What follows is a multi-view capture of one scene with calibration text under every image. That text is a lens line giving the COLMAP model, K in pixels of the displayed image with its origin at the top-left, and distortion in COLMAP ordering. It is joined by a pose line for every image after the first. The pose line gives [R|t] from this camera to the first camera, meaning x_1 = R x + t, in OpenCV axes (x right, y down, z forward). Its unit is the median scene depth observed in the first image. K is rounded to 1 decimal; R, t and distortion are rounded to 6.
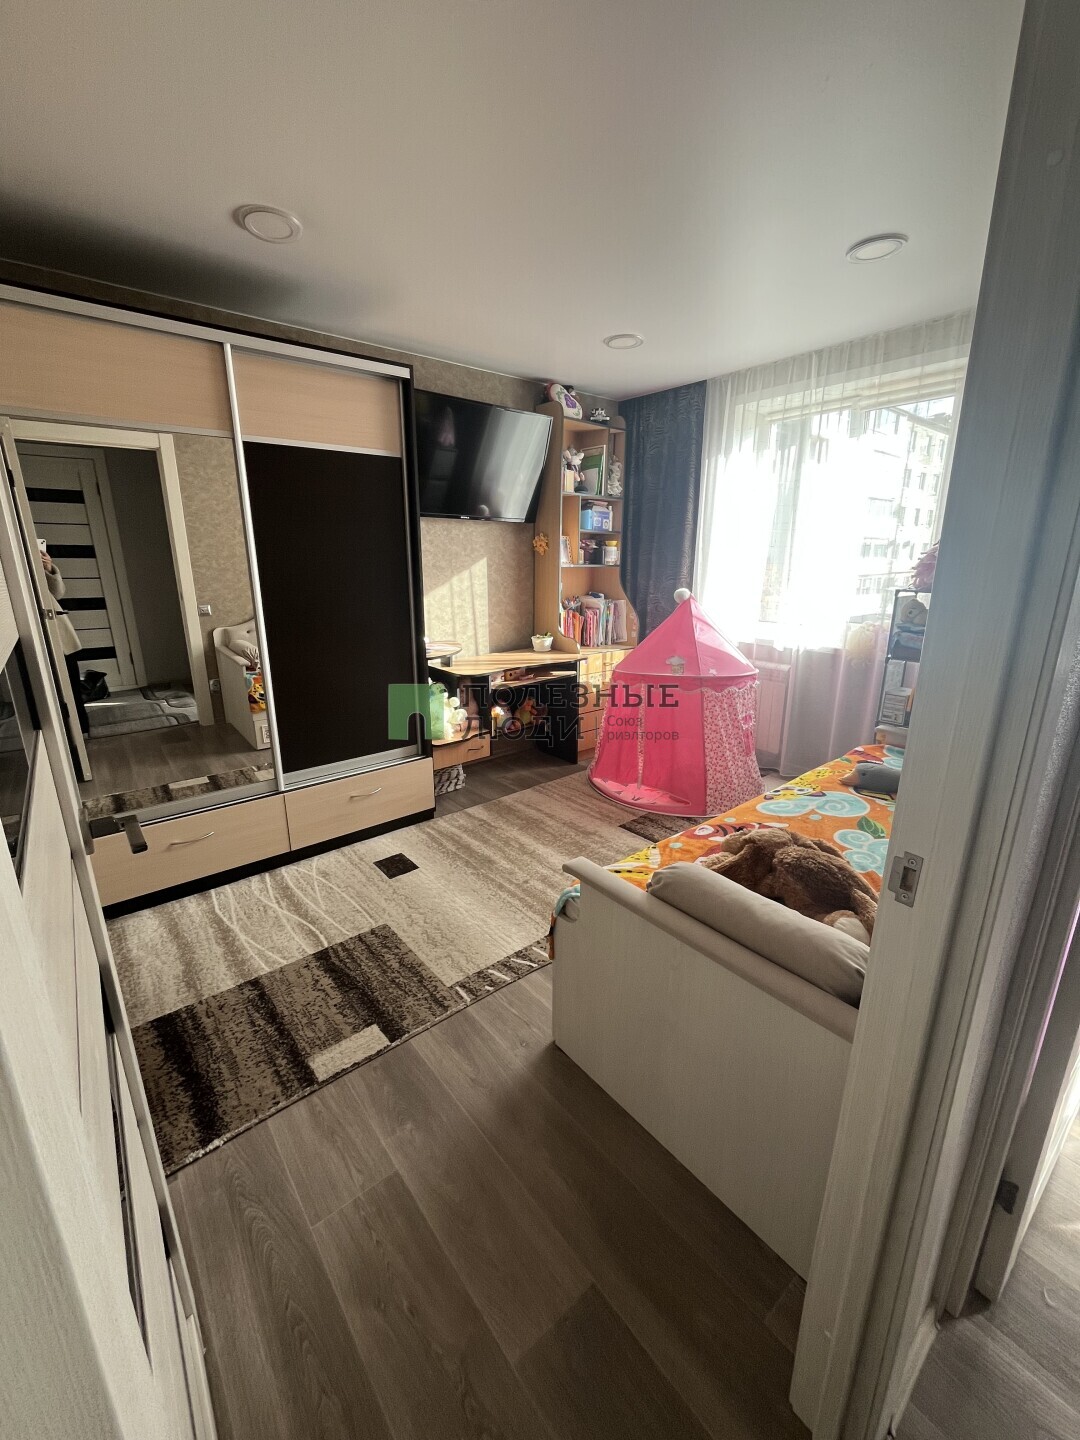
lens RADIAL K [[582.8, 0, 543.3], [0, 582.8, 714.3], [0, 0, 1]] dist [-0.003060, -0.000294]
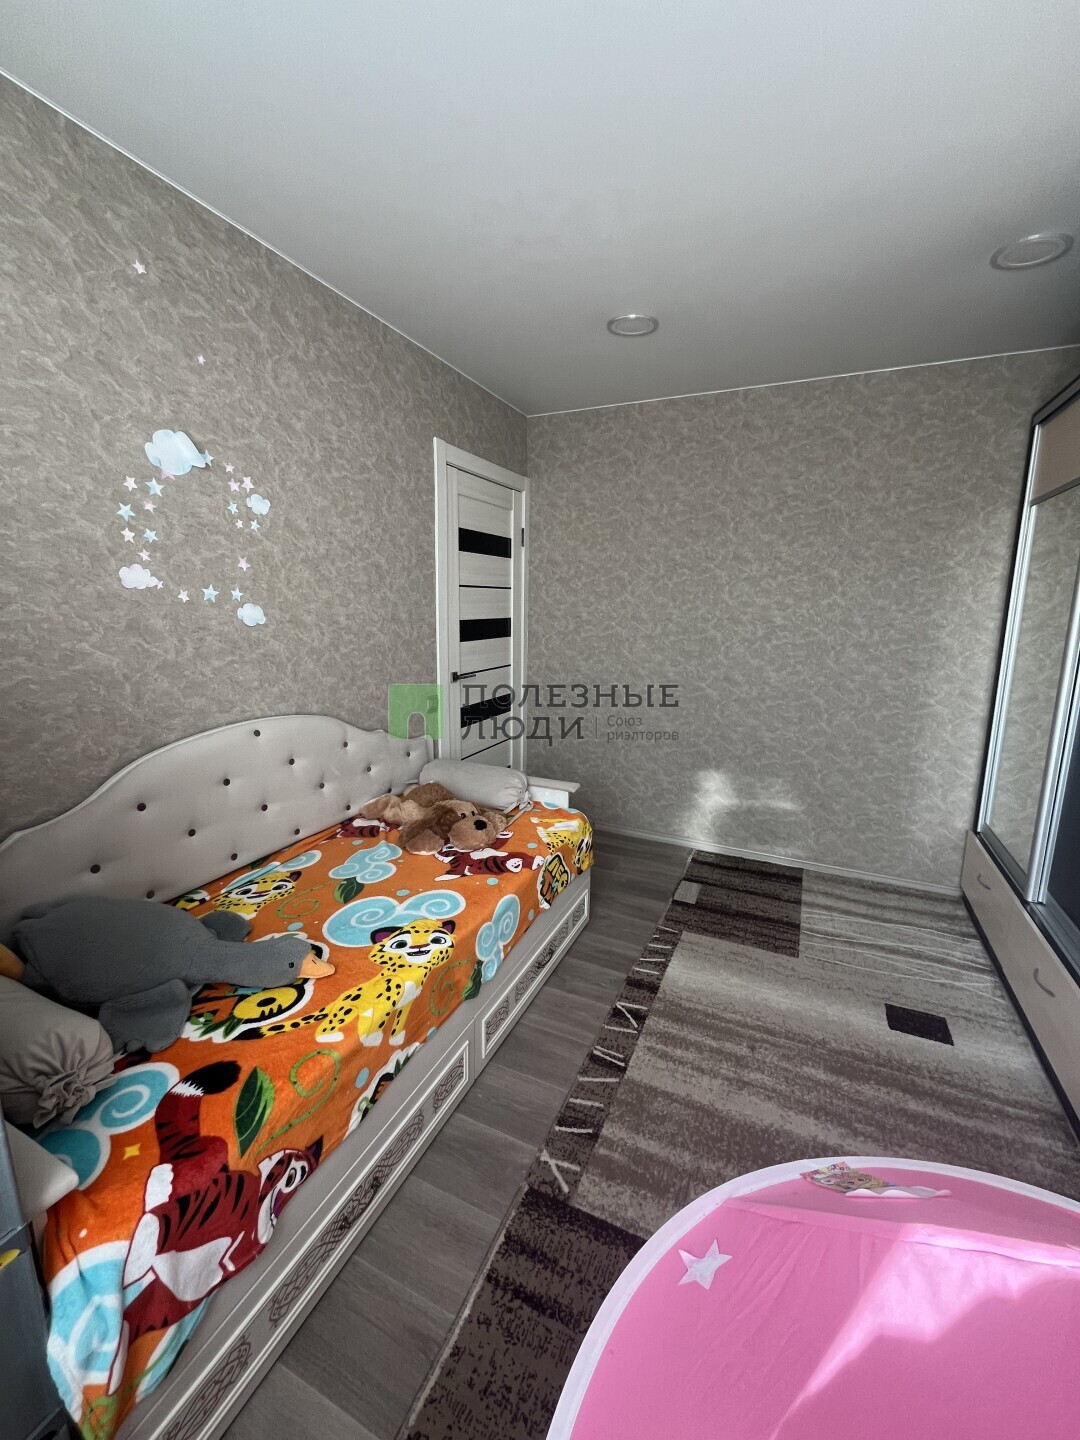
lens RADIAL K [[582.8, 0, 543.8], [0, 582.8, 714.2], [0, 0, 1]] dist [-0.003060, -0.000294]
pose [[-0.899825, 0.070481, -0.430521, 0.589813], [-0.129899, 0.898812, 0.418645, -0.432947], [0.416464, 0.432631, -0.799617, 1.557584]]
